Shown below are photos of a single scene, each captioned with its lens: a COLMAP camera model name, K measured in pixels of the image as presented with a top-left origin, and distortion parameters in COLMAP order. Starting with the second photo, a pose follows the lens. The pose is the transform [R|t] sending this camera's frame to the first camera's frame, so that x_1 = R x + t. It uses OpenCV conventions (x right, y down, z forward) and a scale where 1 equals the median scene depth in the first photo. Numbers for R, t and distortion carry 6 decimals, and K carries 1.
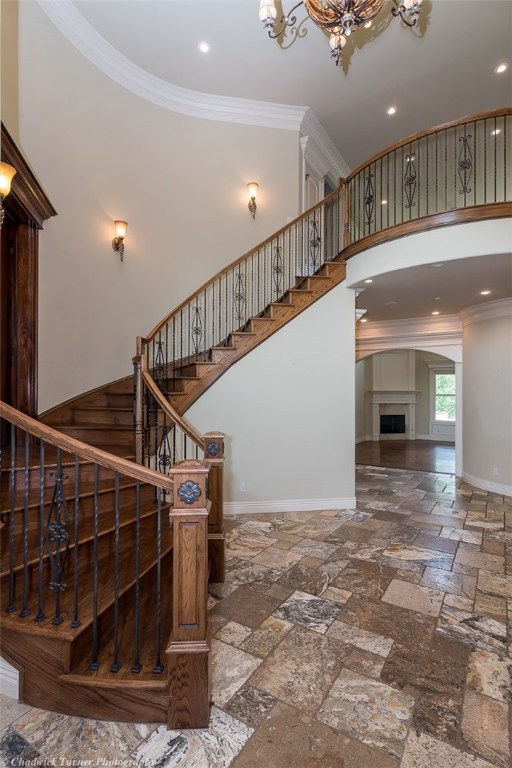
lens RADIAL K [[375.1, 0, 258.6], [0, 375.1, 386.3], [0, 0, 1]] dist [0.006099, -0.000391]
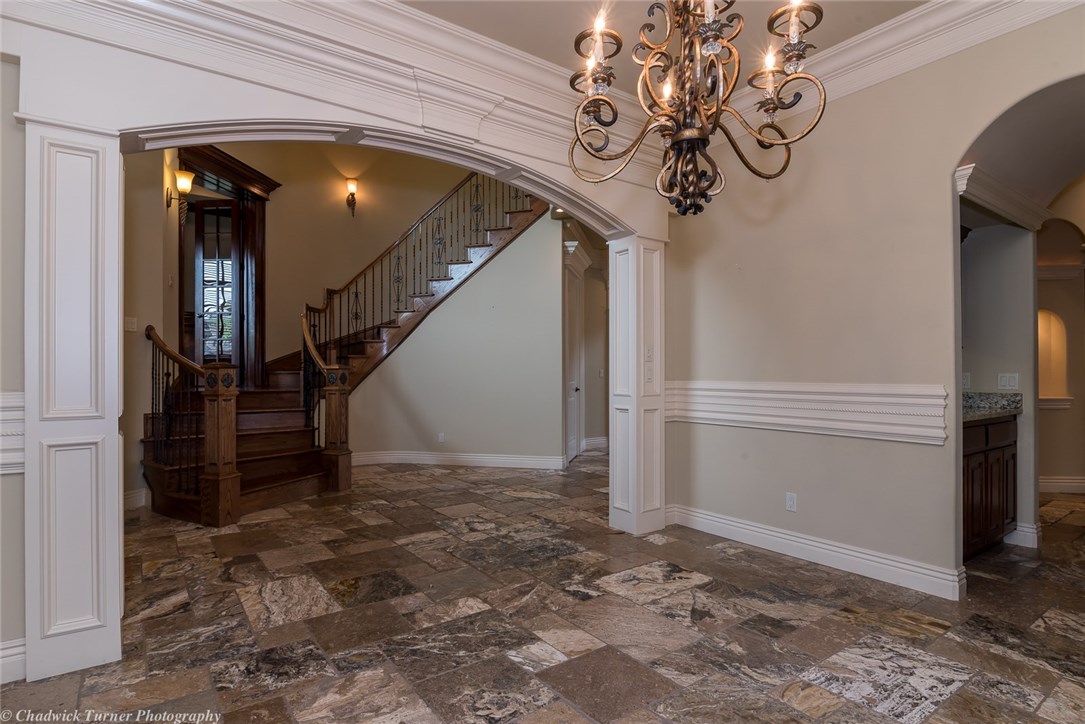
lens RADIAL K [[567.2, 0, 539.3], [0, 567.2, 365.7], [0, 0, 1]] dist [0.006468, 0.000197]
pose [[0.923094, -0.010749, -0.384423, 0.885059], [0.009382, 0.999941, -0.005433, 0.110851], [0.384459, 0.001409, 0.923141, -0.297903]]
